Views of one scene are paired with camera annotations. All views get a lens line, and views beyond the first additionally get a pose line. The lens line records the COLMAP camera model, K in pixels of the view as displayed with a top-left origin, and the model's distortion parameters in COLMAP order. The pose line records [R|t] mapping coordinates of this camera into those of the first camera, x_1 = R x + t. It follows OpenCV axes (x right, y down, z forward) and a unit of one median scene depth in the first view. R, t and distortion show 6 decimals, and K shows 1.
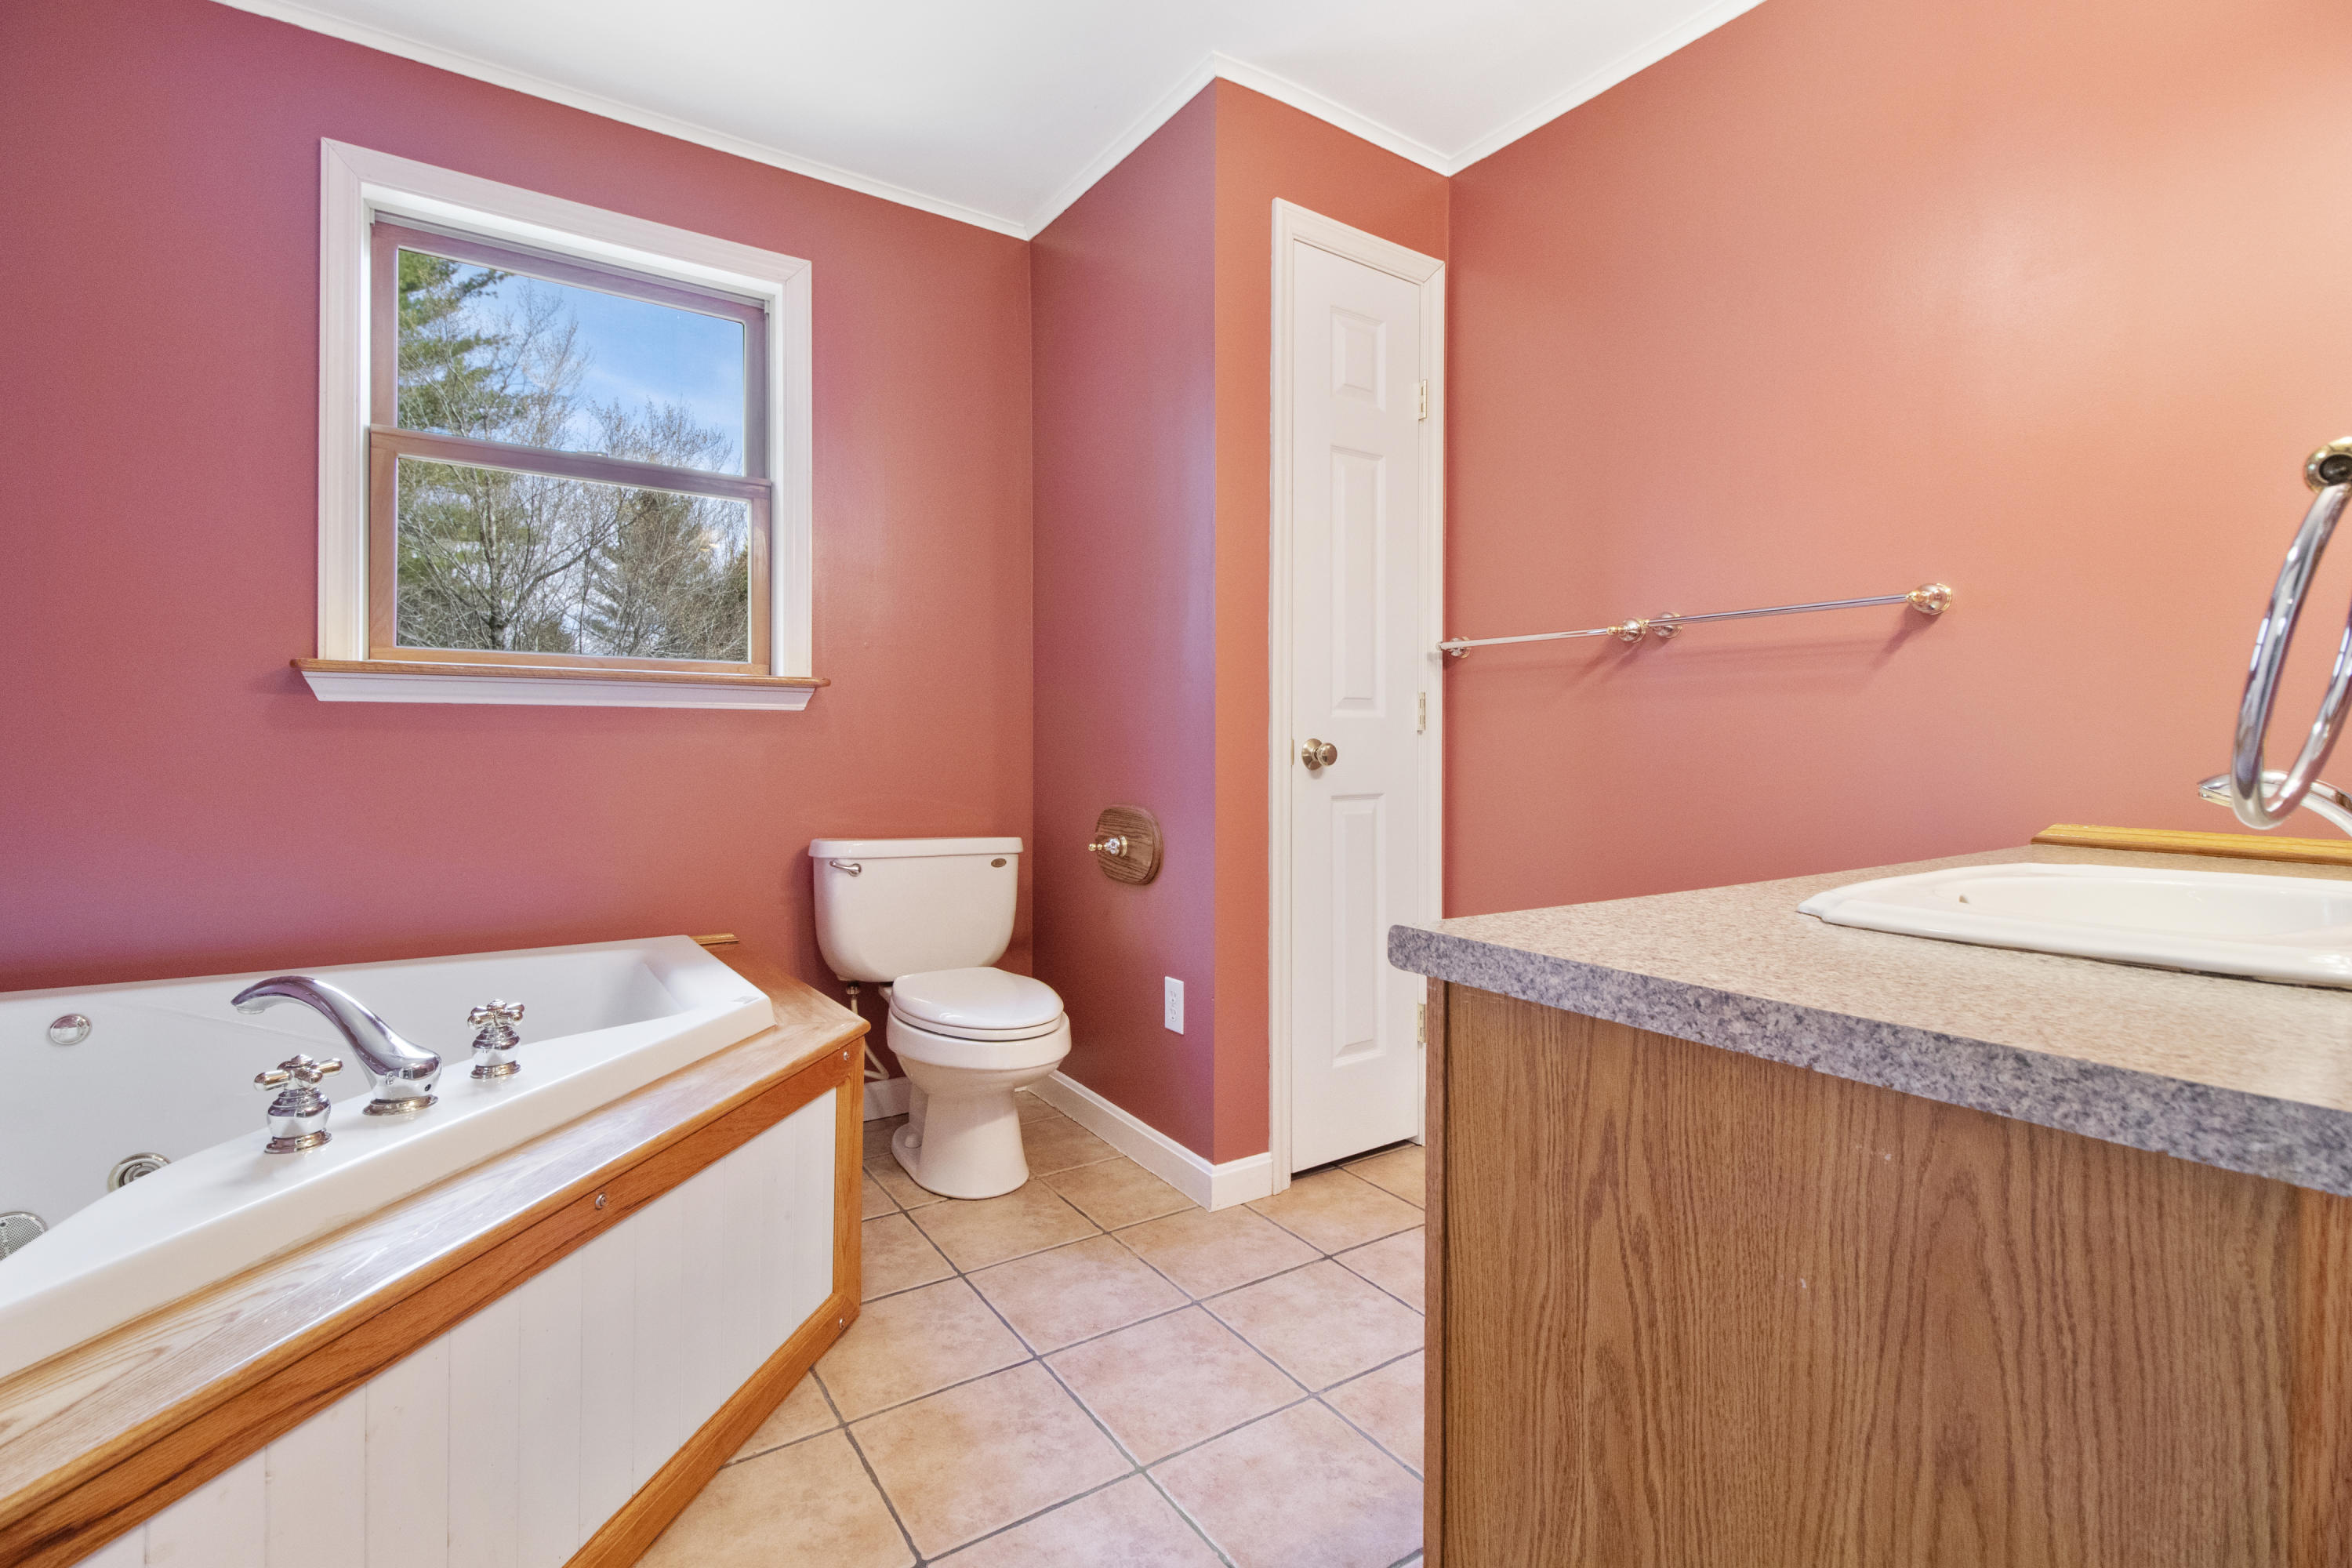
lens RADIAL K [[1085.2, 0, 1171.5], [0, 1085.2, 726.8], [0, 0, 1]] dist [0.000397, 0.000301]
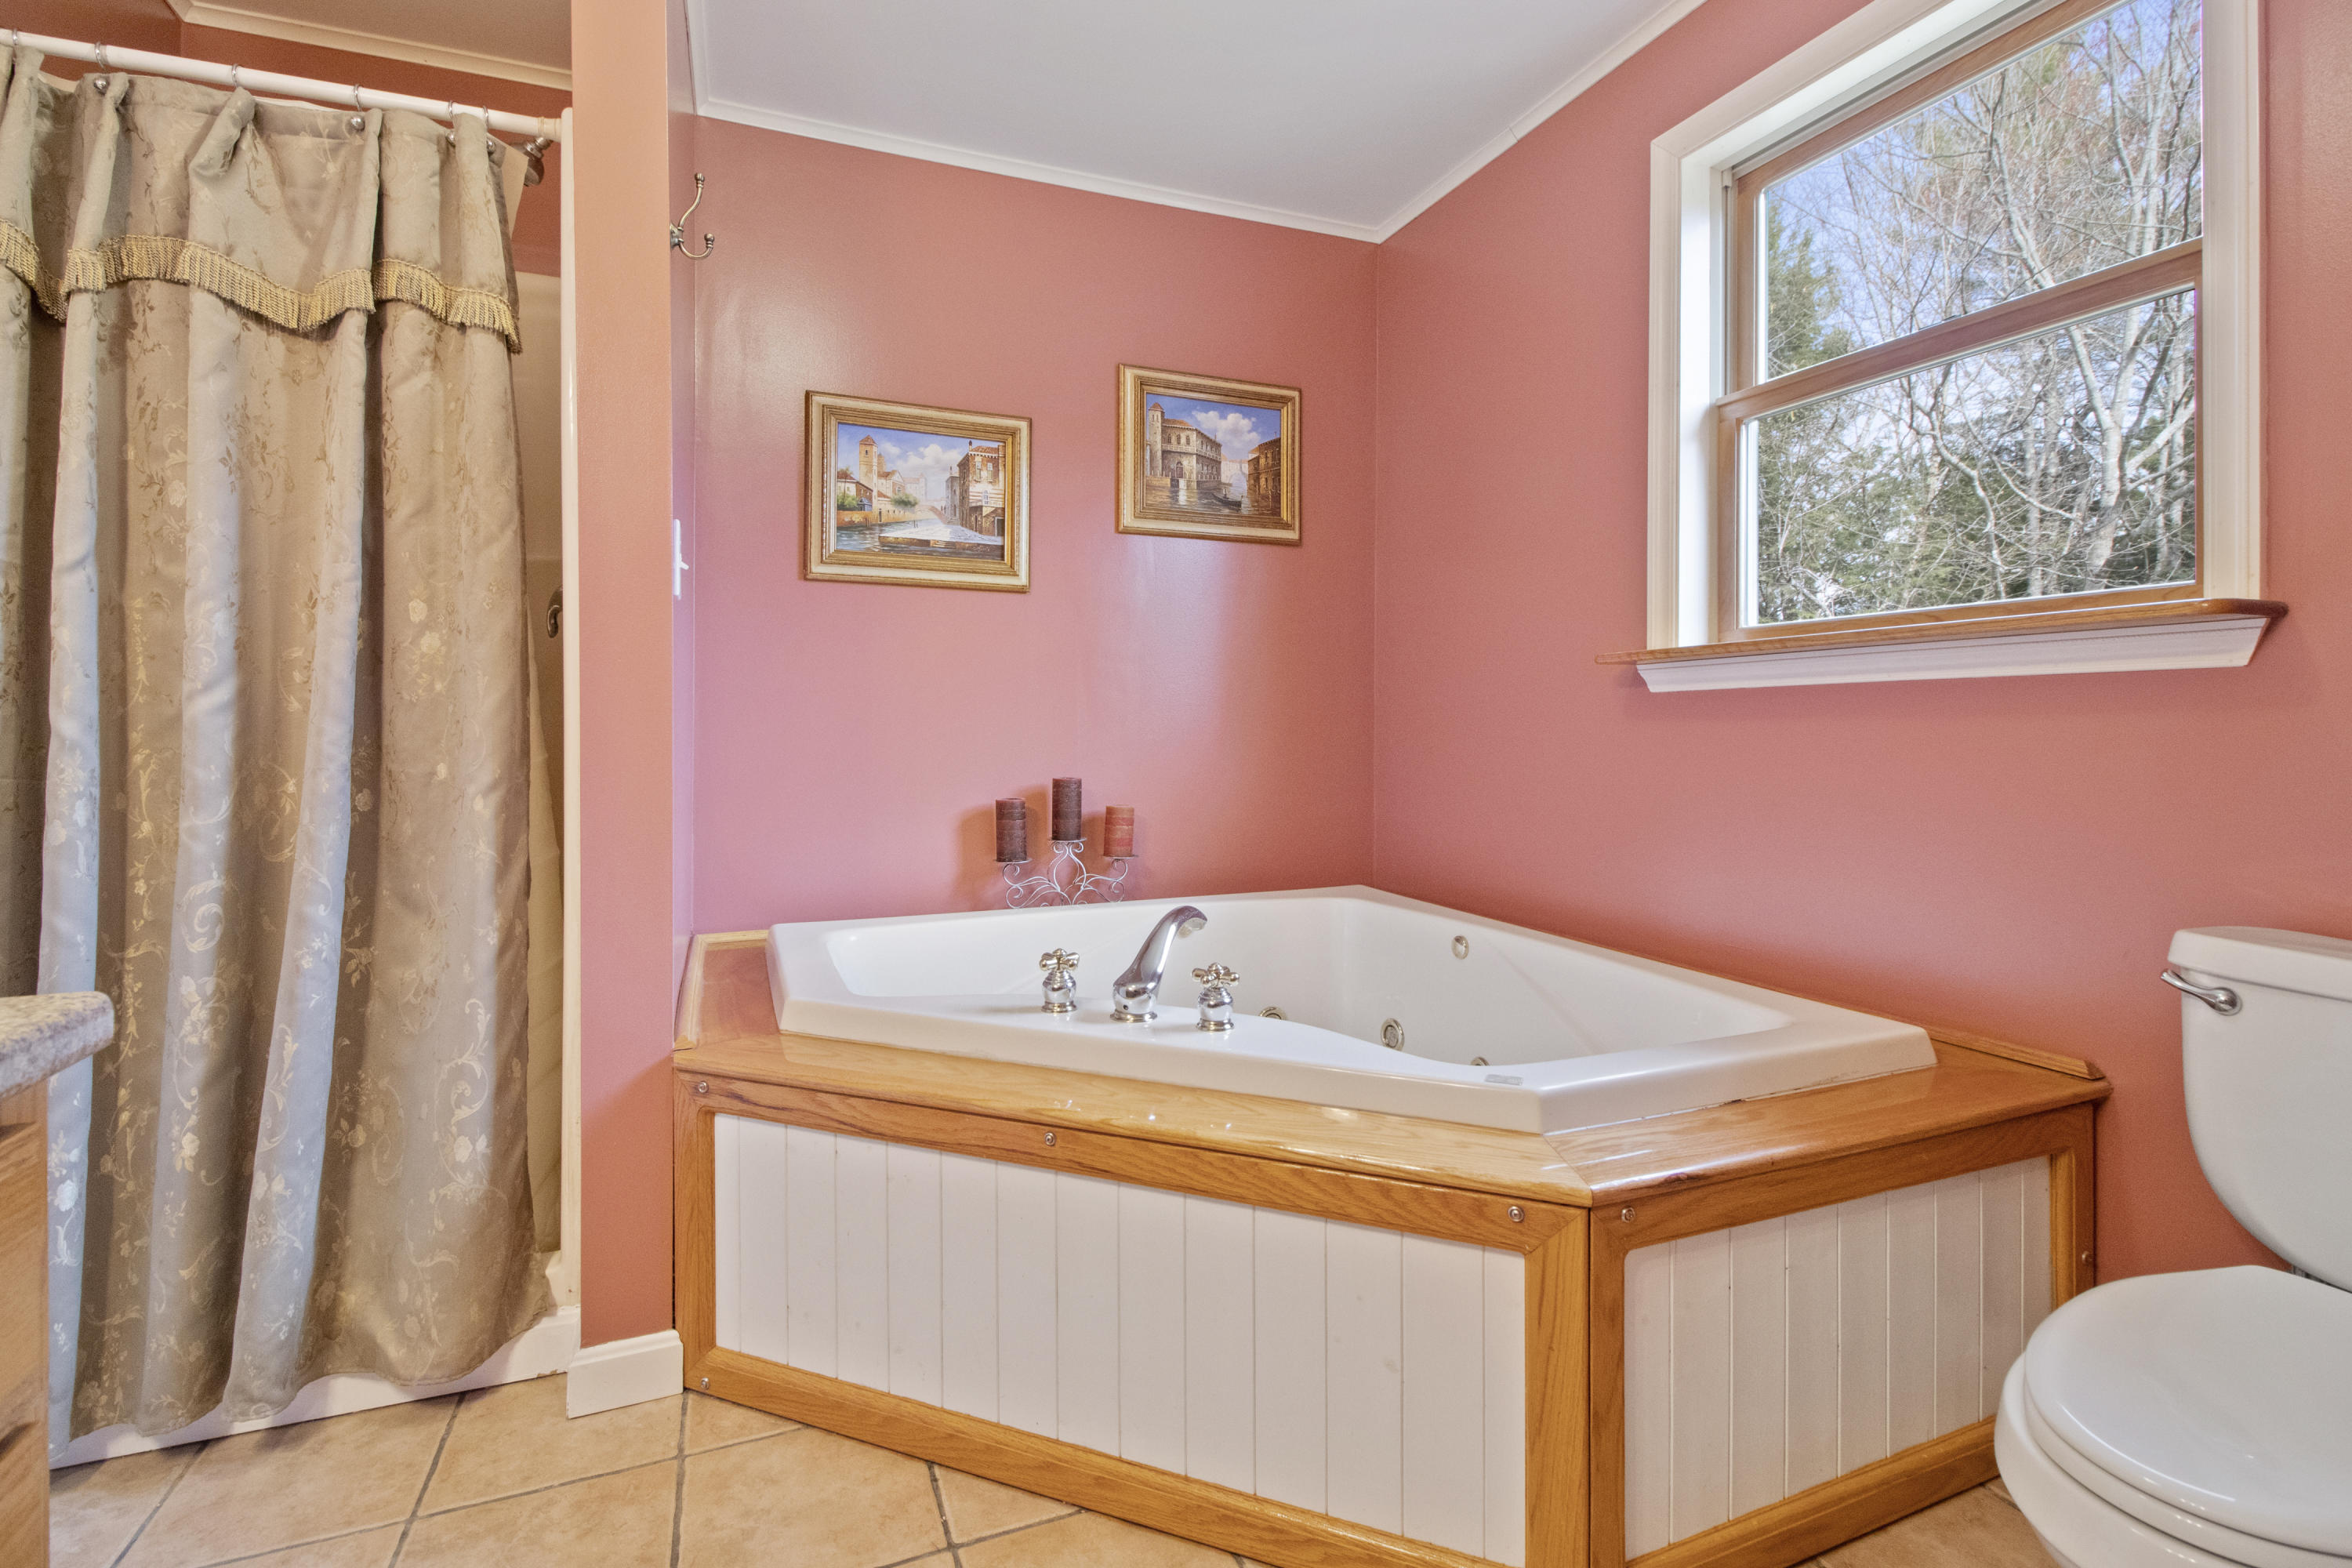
lens RADIAL K [[1085.2, 0, 1171.5], [0, 1085.2, 726.8], [0, 0, 1]] dist [0.000397, 0.000301]
pose [[-0.211567, -0.007040, -0.977338, 0.305333], [0.017178, 0.999793, -0.010921, 0.011715], [0.977212, -0.019099, -0.211403, 0.757956]]
